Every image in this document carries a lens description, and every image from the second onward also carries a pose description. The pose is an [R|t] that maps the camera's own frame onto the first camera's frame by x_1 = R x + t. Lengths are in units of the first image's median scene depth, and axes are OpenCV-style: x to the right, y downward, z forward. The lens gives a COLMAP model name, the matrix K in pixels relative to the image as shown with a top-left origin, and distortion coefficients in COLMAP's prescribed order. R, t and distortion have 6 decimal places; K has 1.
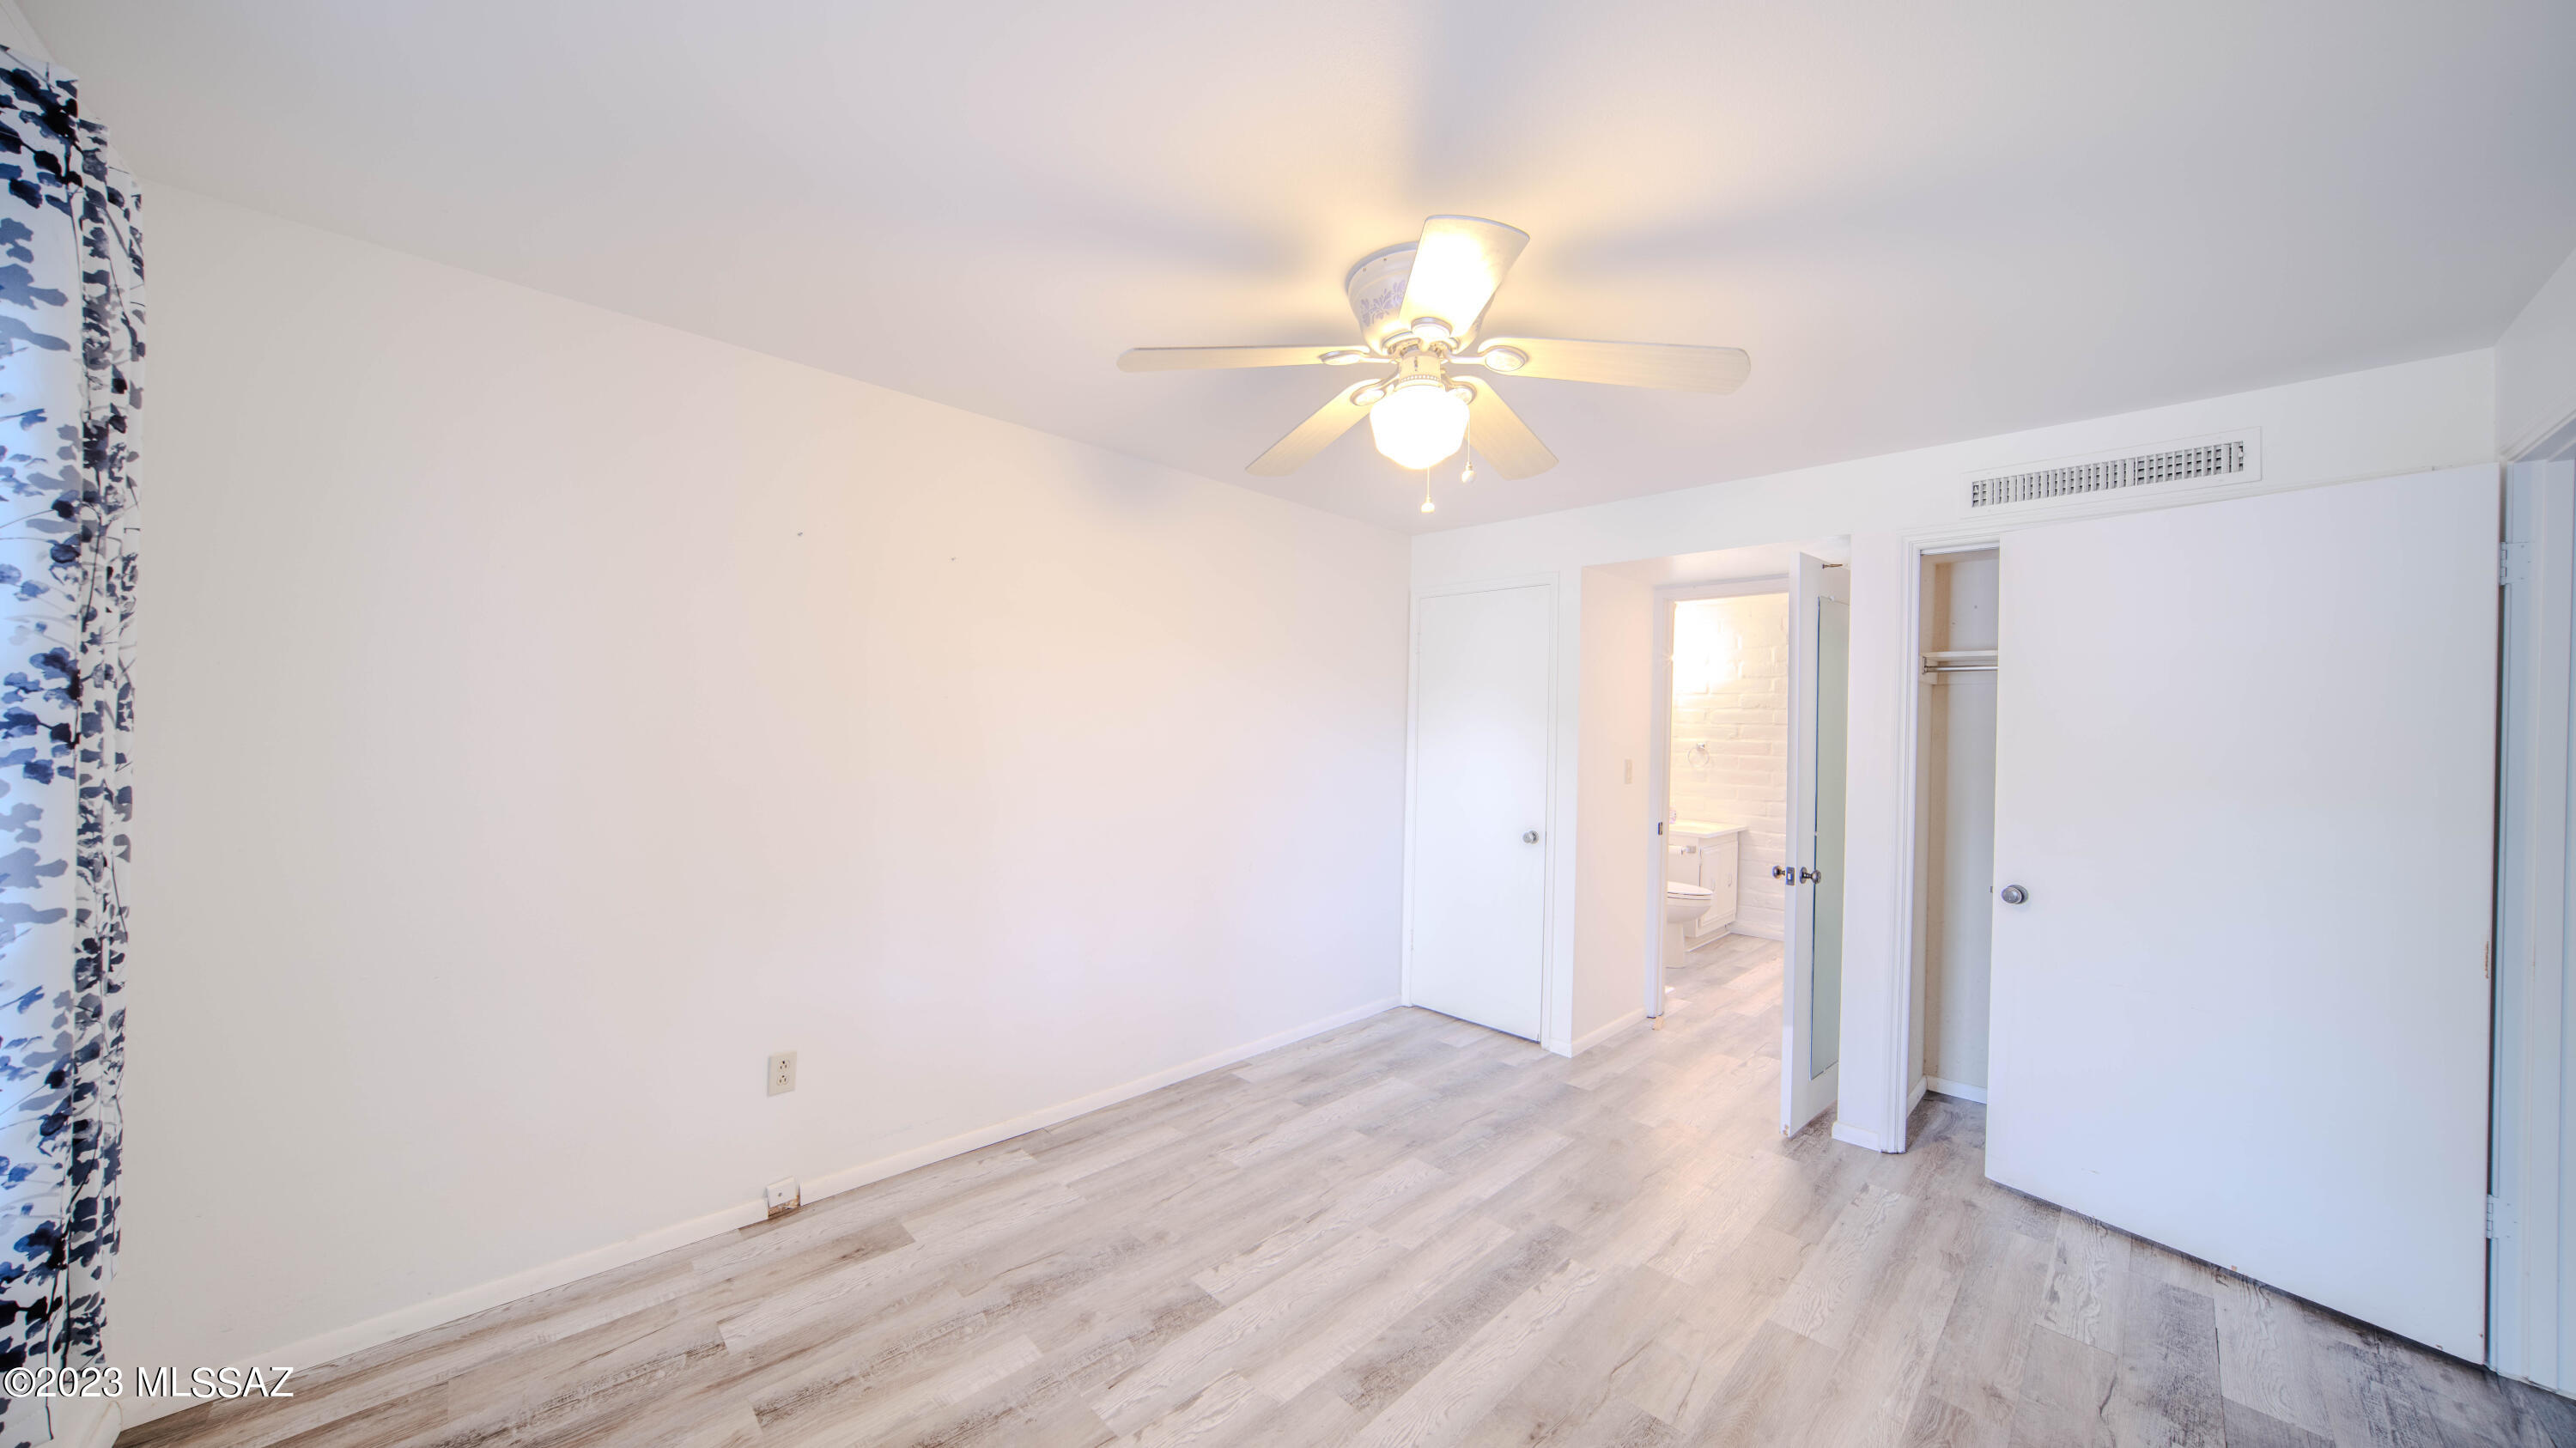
lens RADIAL K [[858.7, 0, 1284.3], [0, 858.7, 742.7], [0, 0, 1]] dist [-0.018935, 0.000275]
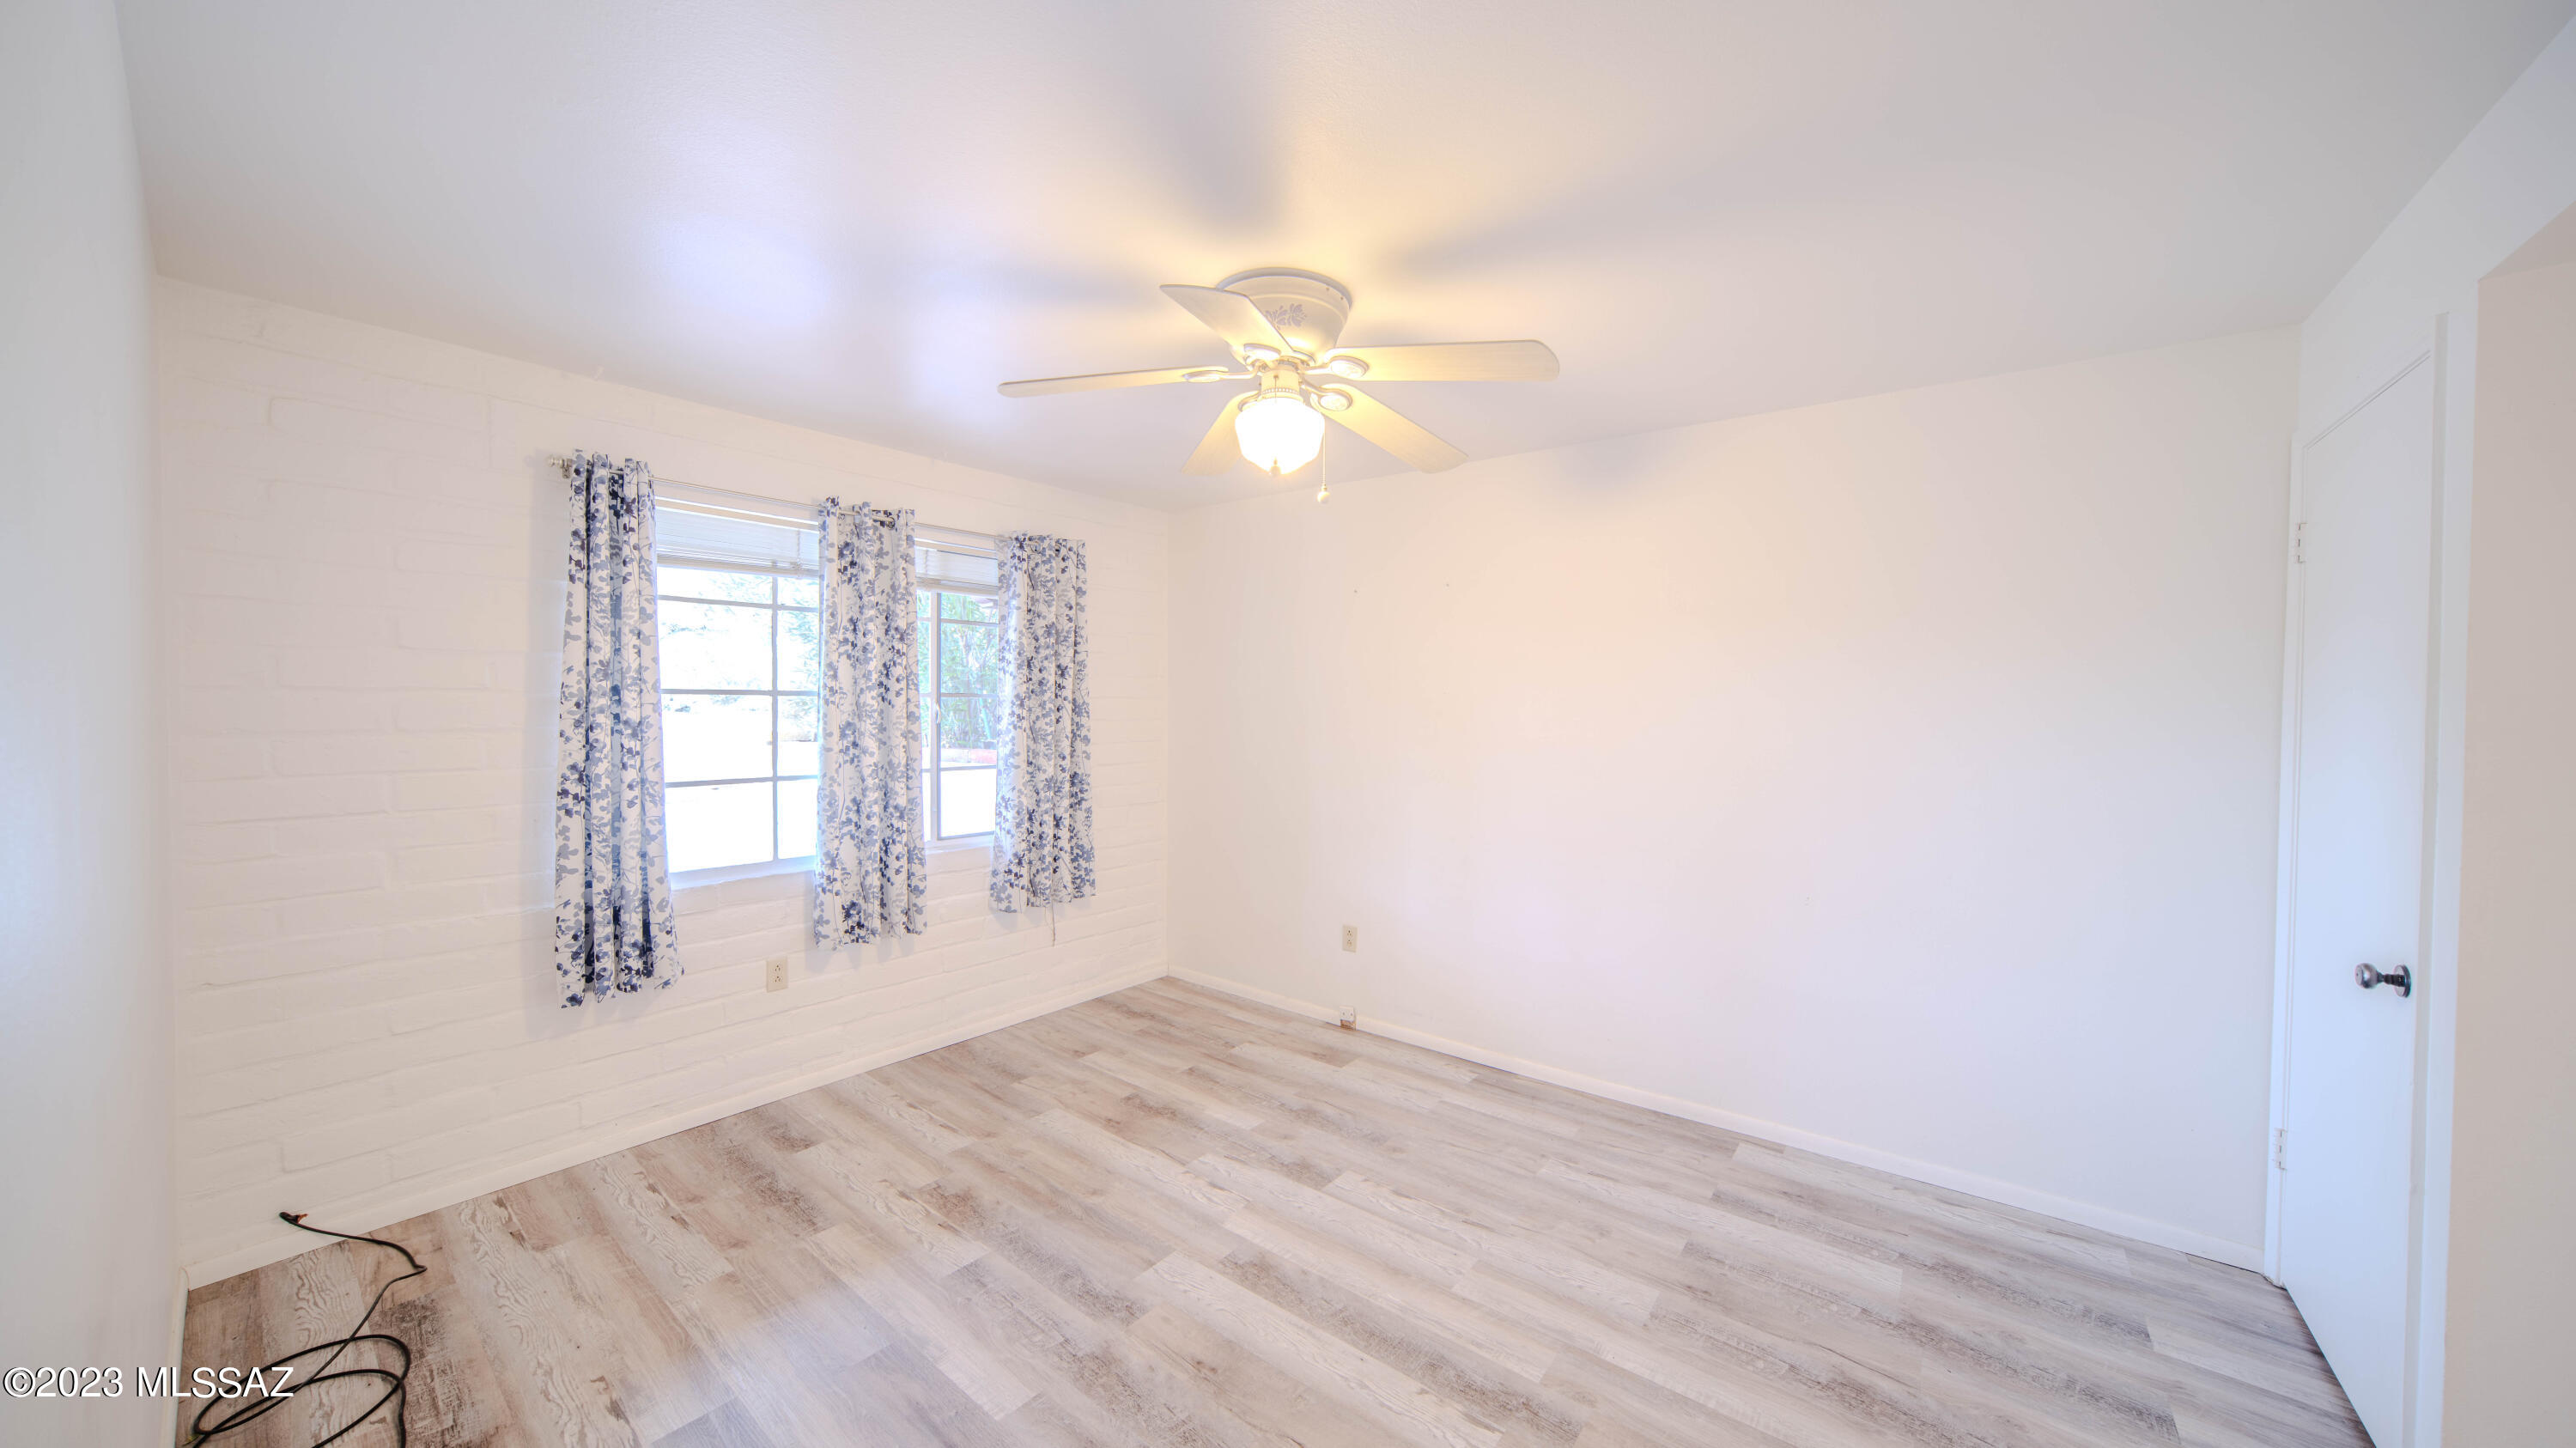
lens RADIAL K [[868.8, 0, 1285.6], [0, 868.8, 723.3], [0, 0, 1]] dist [-0.028777, 0.007428]
pose [[0.134544, -0.001160, -0.990907, 0.967852], [-0.019078, 0.999811, -0.003760, 0.004060], [0.990724, 0.019410, 0.134497, 0.657901]]
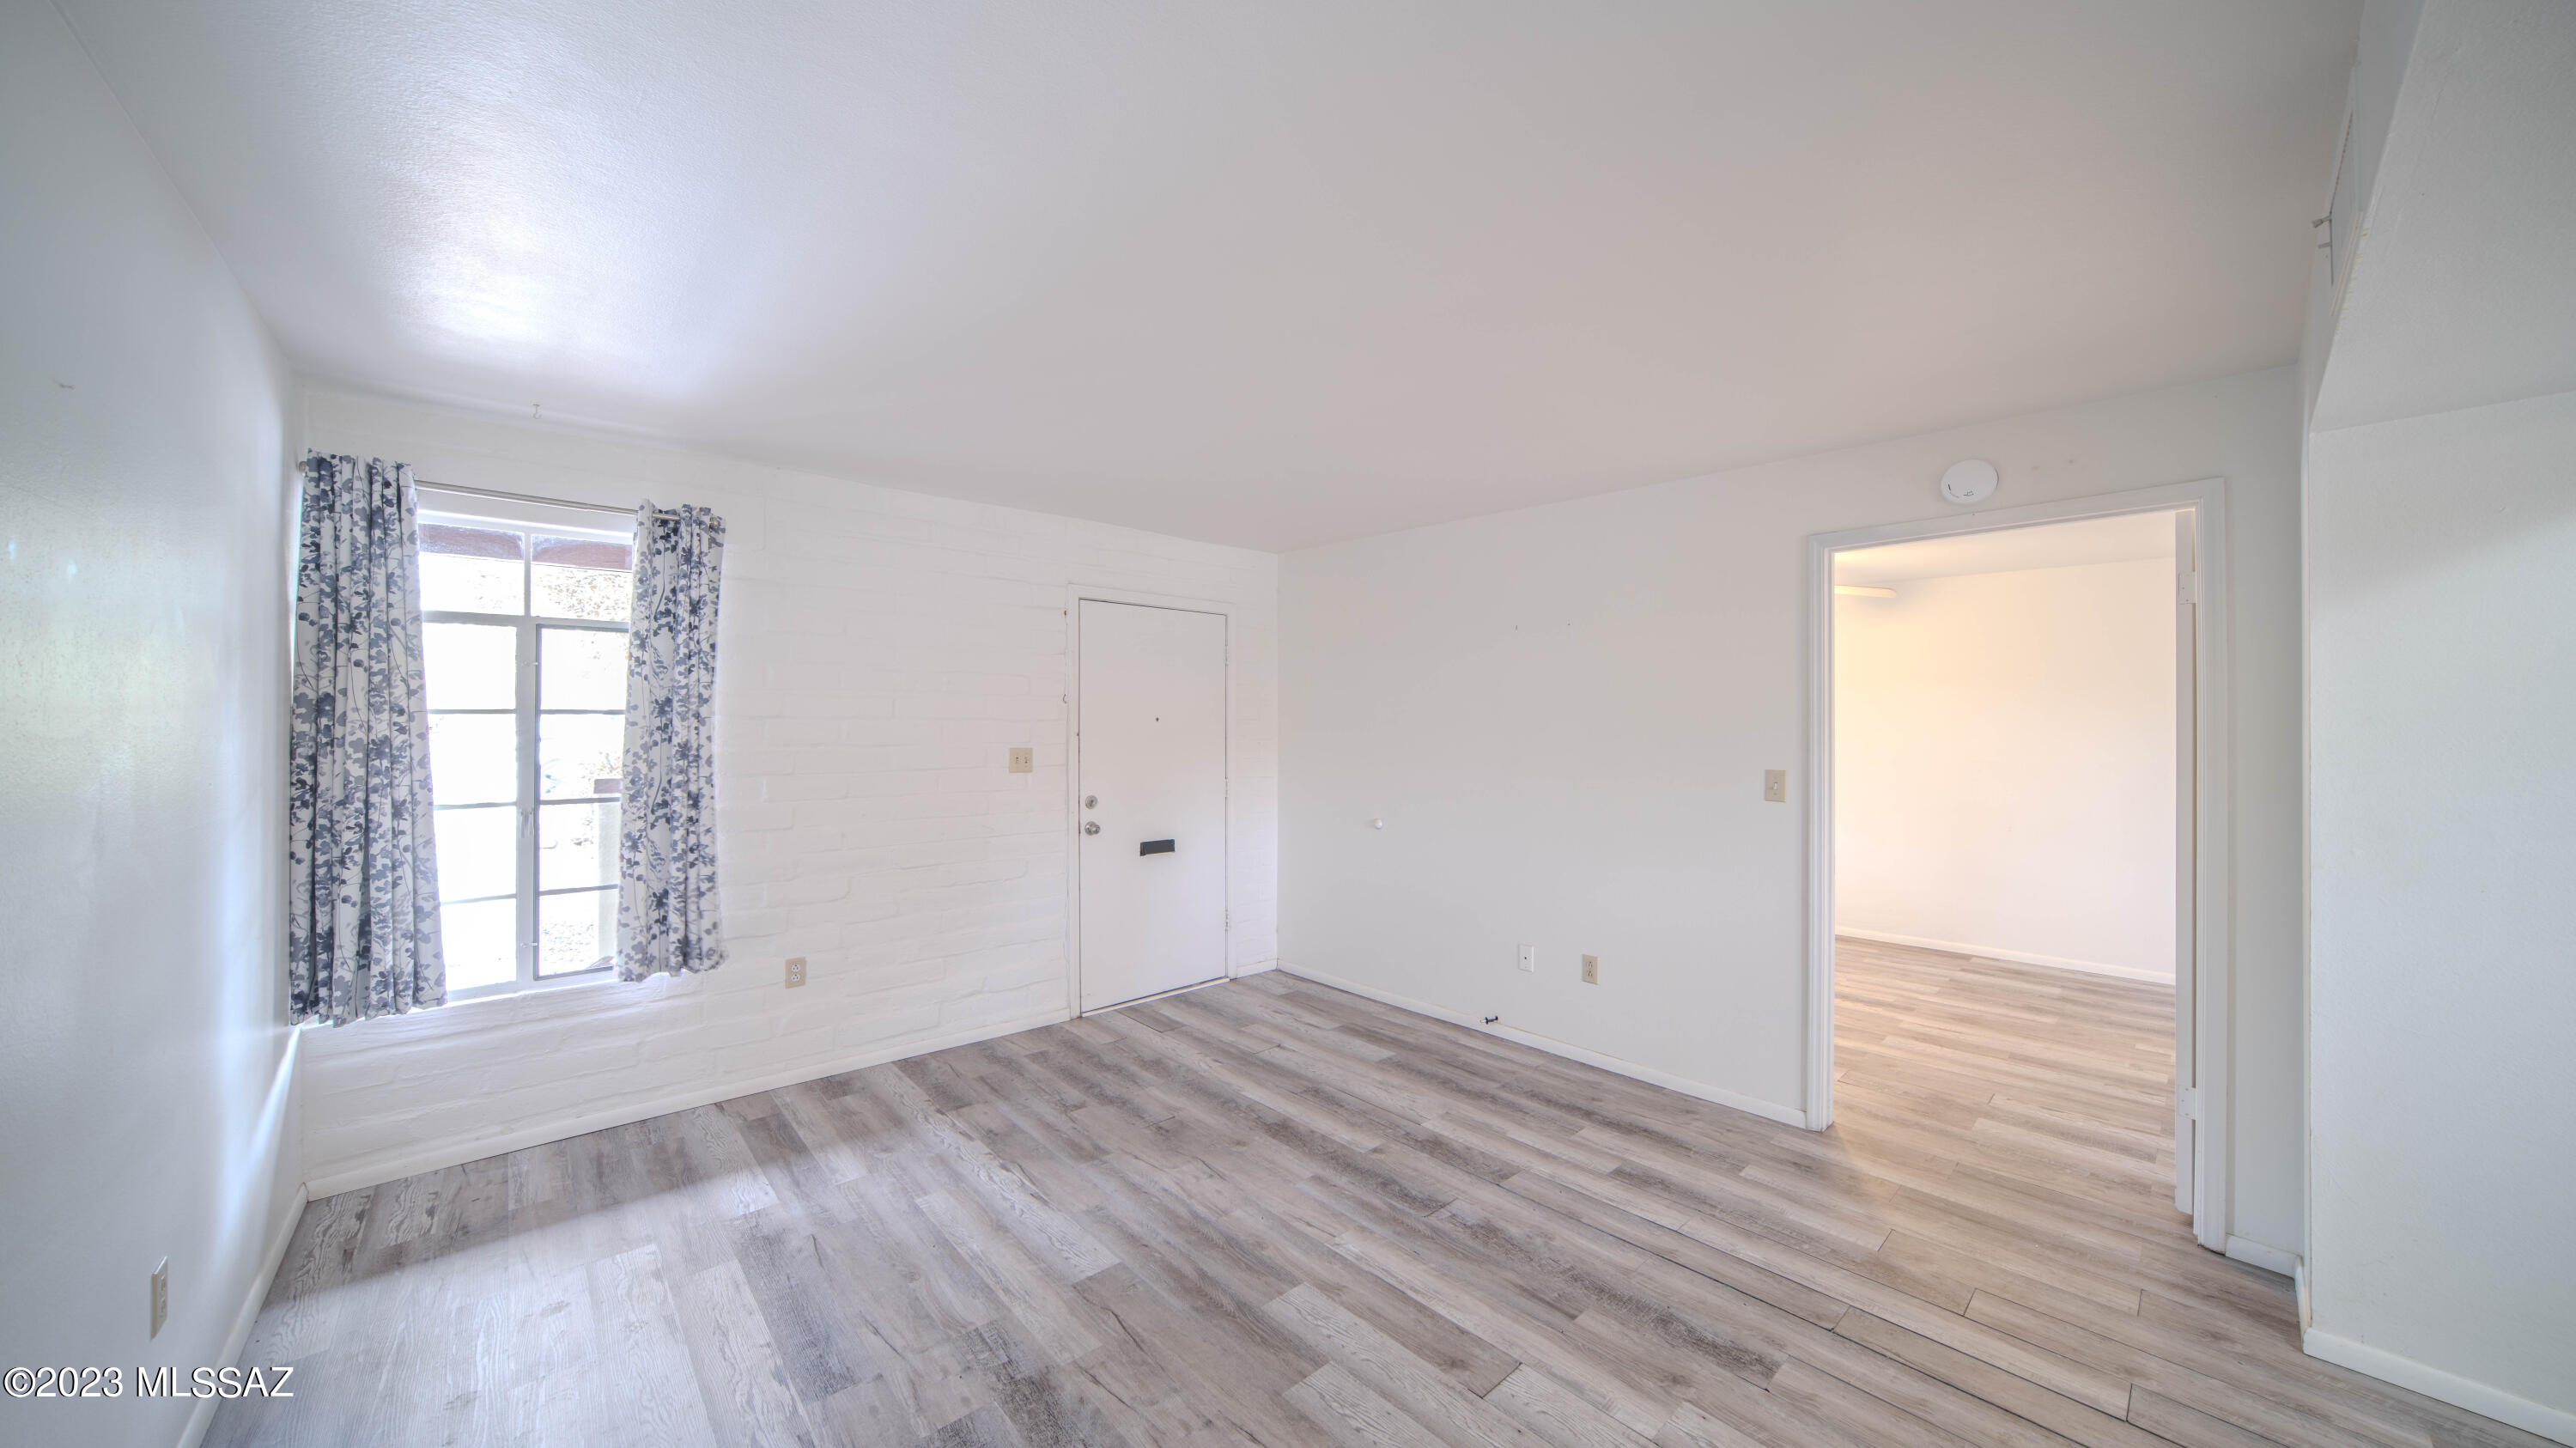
lens RADIAL K [[873.0, 0, 1285.9], [0, 873.0, 722.2], [0, 0, 1]] dist [-0.036645, 0.010566]
pose [[-0.022966, -0.021672, -0.999501, 2.135031], [-0.022352, 0.999526, -0.021159, 0.036976], [0.999486, 0.021855, -0.023439, -0.276044]]
